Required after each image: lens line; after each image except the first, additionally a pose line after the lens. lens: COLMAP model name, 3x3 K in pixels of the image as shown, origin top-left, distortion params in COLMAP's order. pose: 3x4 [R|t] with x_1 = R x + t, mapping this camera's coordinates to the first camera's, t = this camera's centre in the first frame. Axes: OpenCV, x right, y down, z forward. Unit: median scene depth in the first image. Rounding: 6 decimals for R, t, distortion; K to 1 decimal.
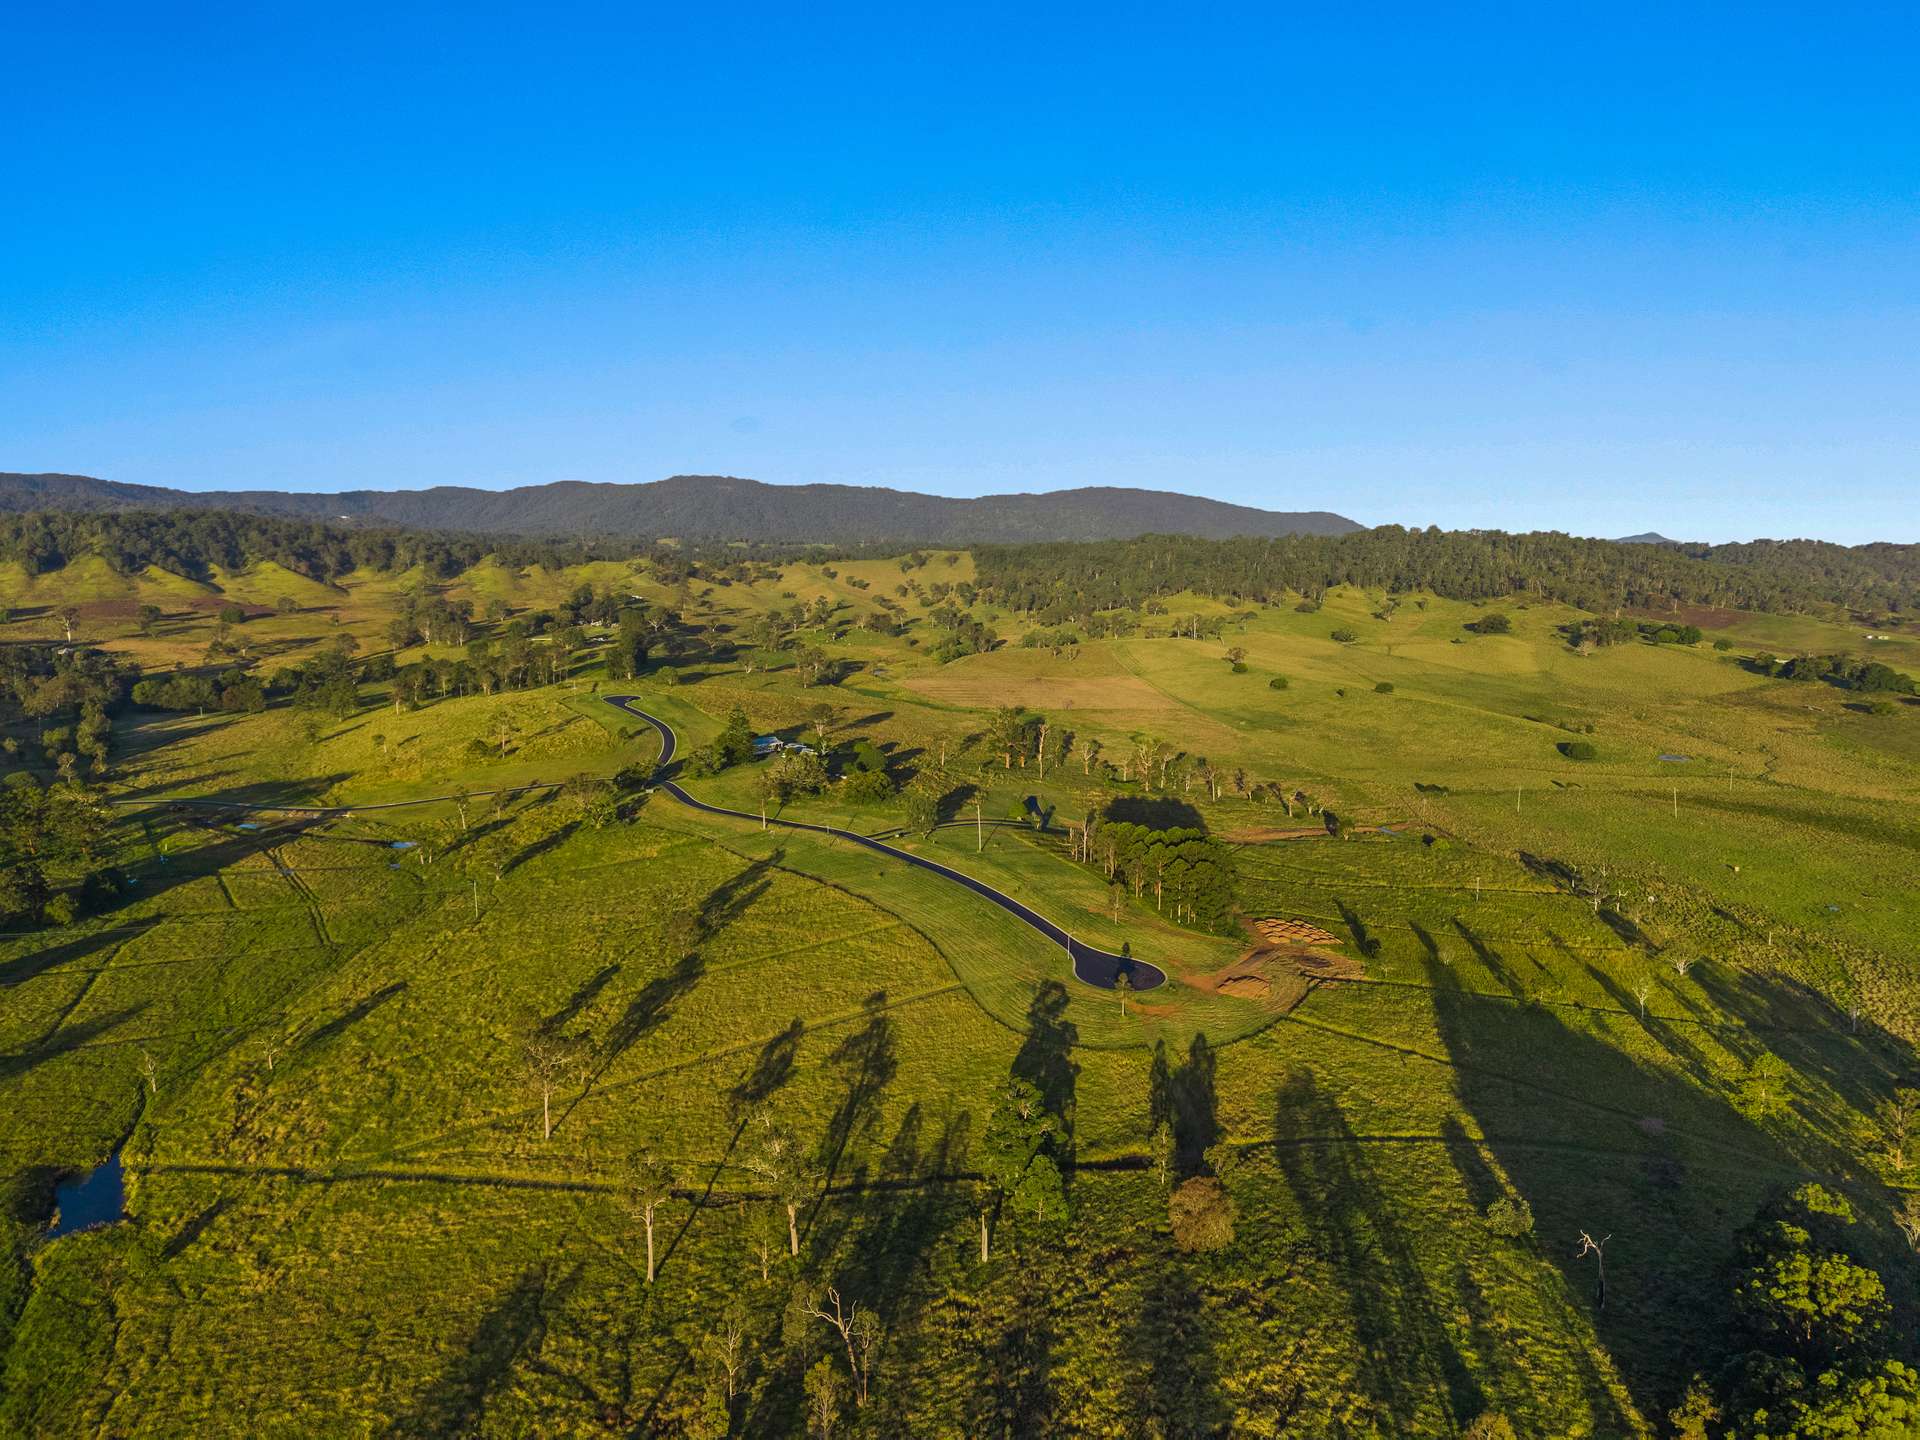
lens RADIAL K [[1280.3, 0, 963.5], [0, 1280.3, 720.1], [0, 0, 1]] dist [0.042589, -0.048733]
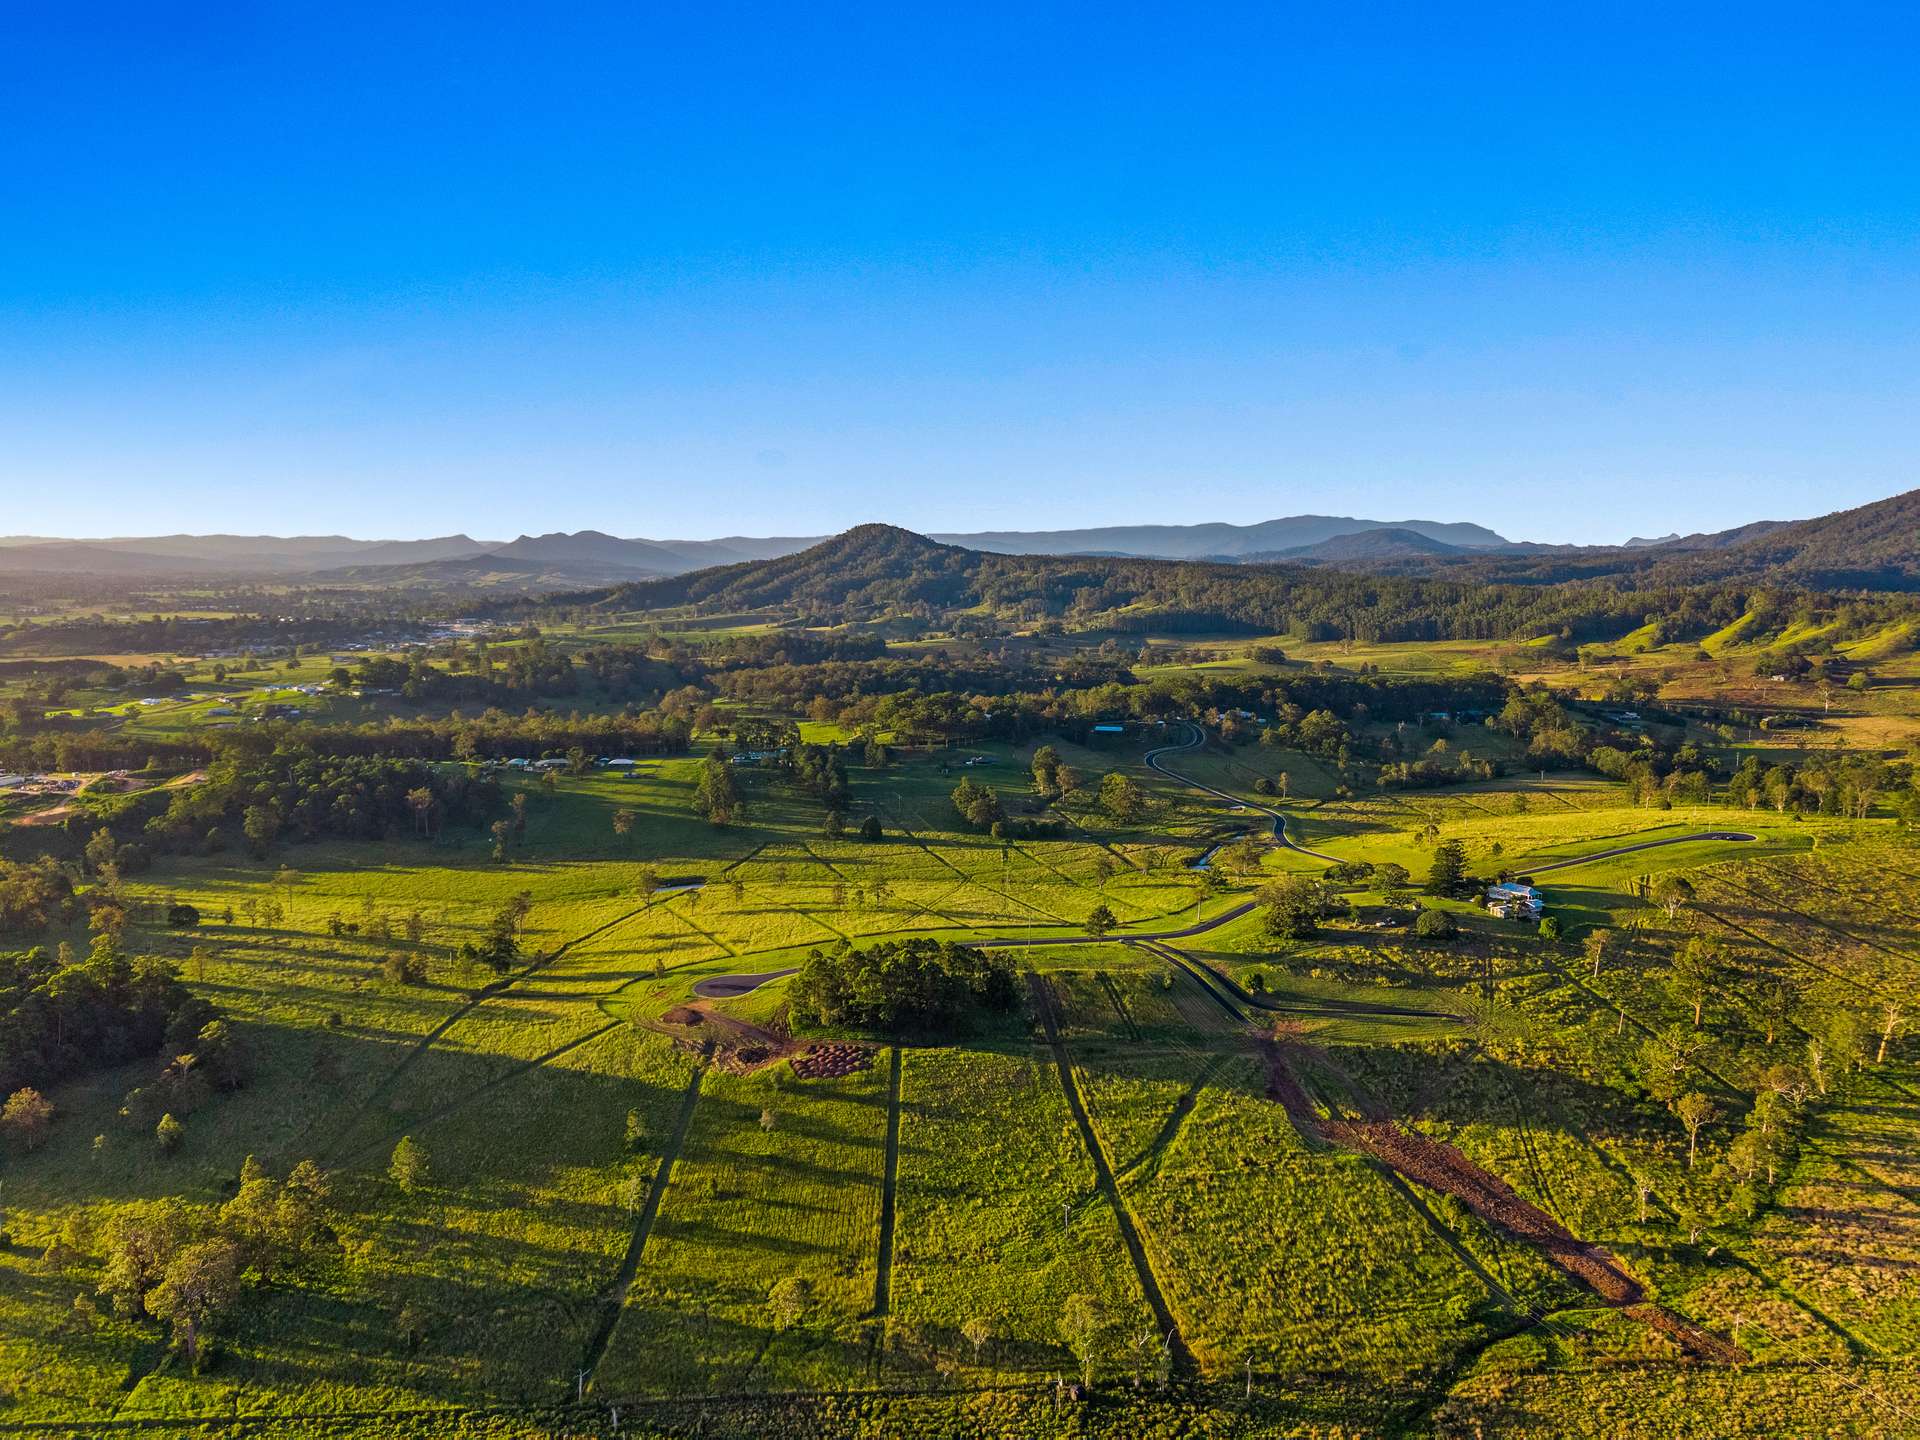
lens RADIAL K [[1280.3, 0, 946.7], [0, 1280.3, 732.3], [0, 0, 1]] dist [0.042589, -0.048733]
pose [[-0.081772, 0.122391, -0.989108, 0.279104], [-0.140515, 0.981102, 0.133017, -0.056803], [0.986696, 0.149862, -0.063029, 0.242315]]
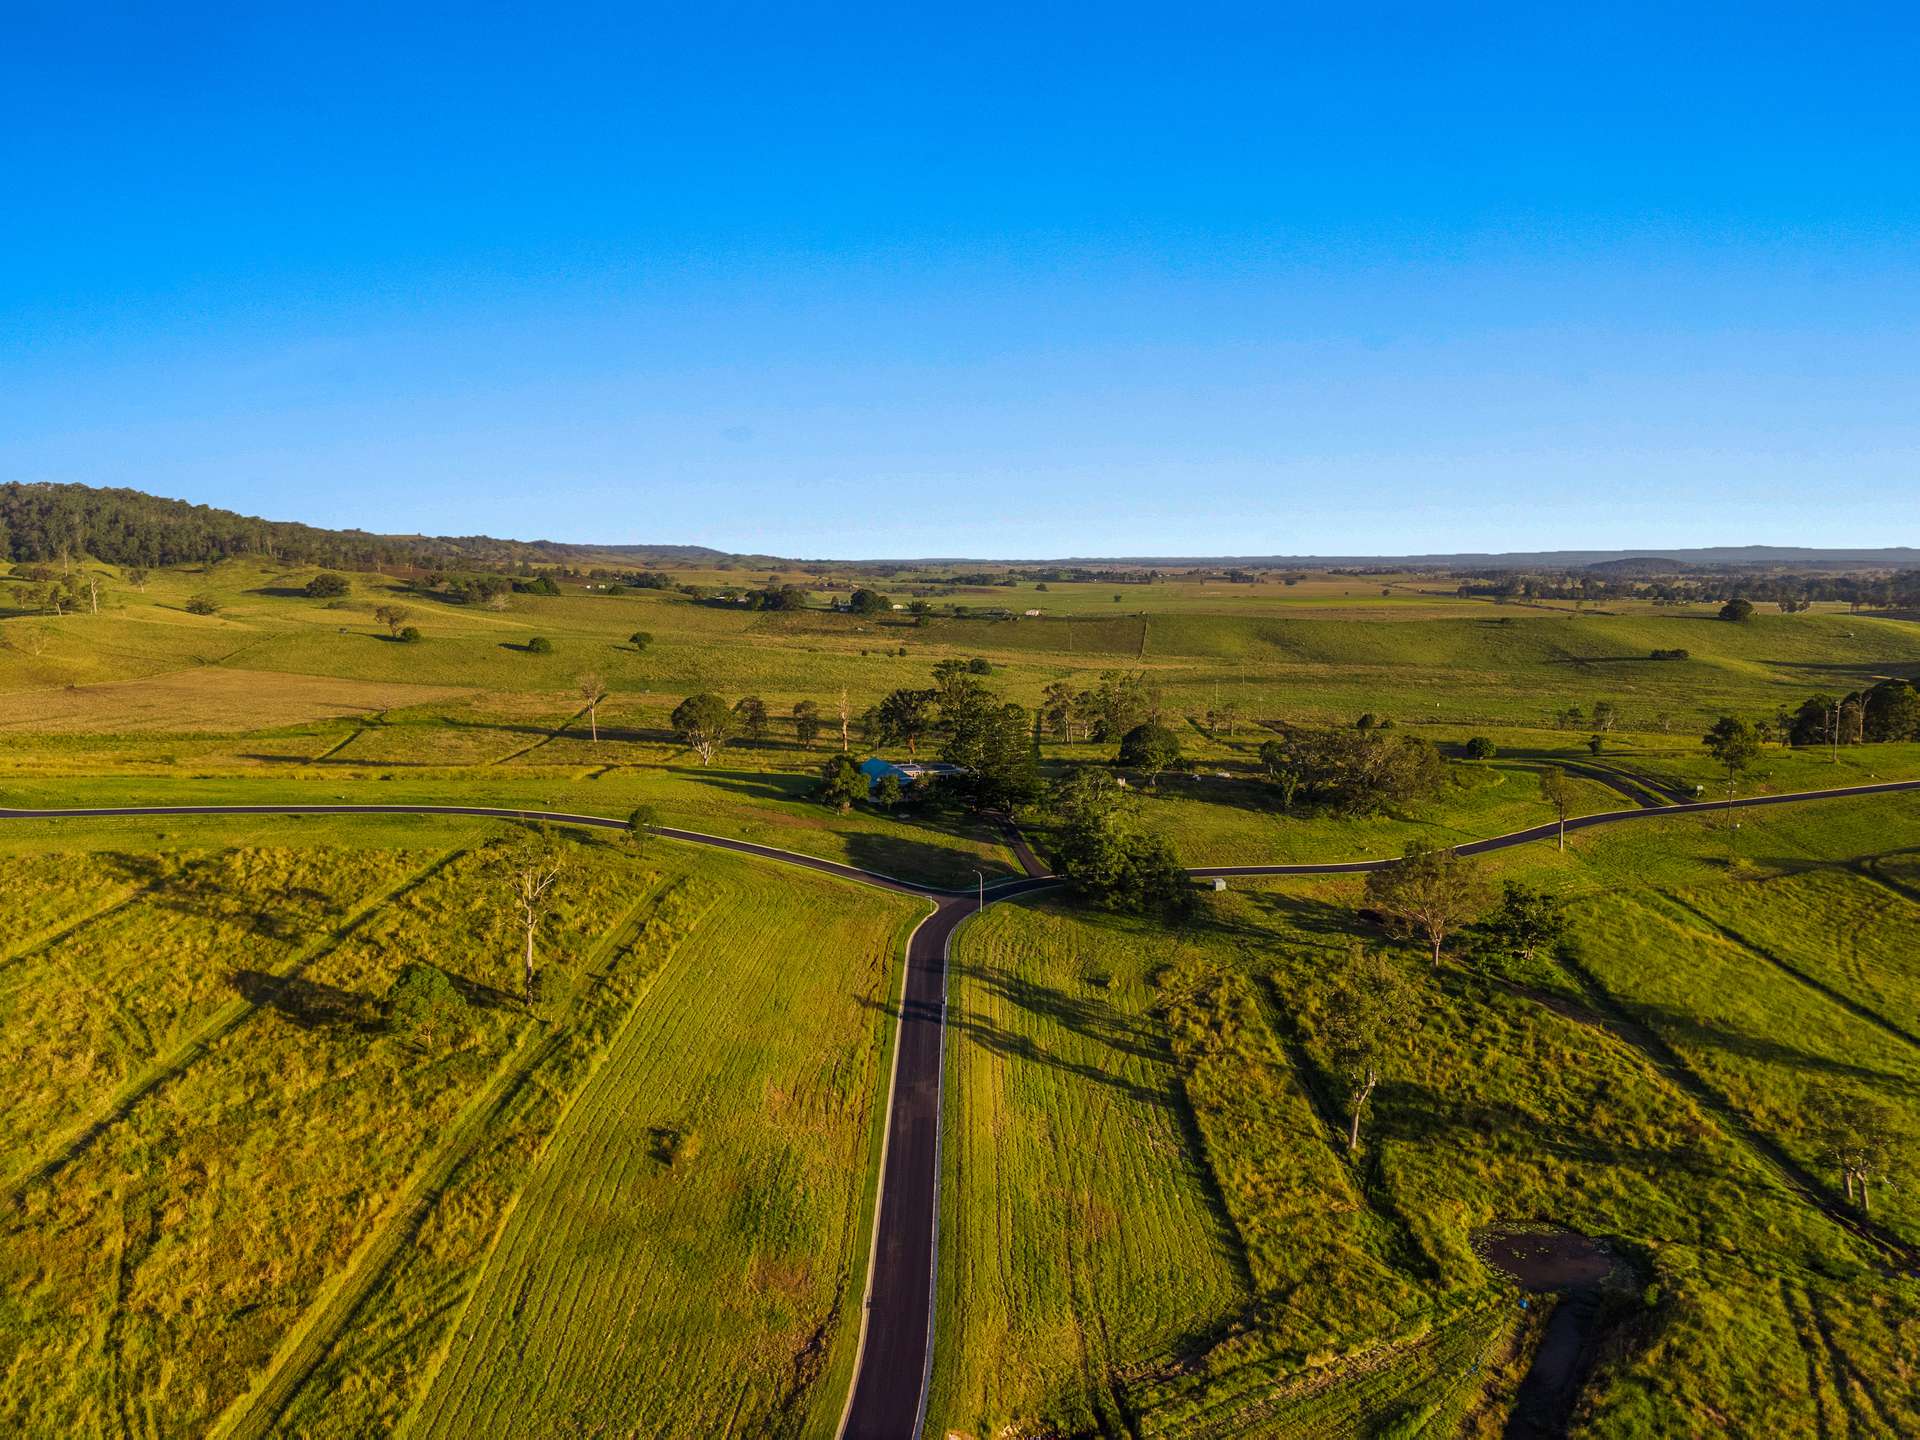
lens RADIAL K [[1280.3, 0, 963.3], [0, 1280.3, 711.6], [0, 0, 1]] dist [0.042589, -0.048733]
pose [[0.289033, -0.125396, 0.949071, -0.216165], [0.129556, 0.987387, 0.091003, -0.015186], [-0.948512, 0.096655, 0.301633, 0.320735]]
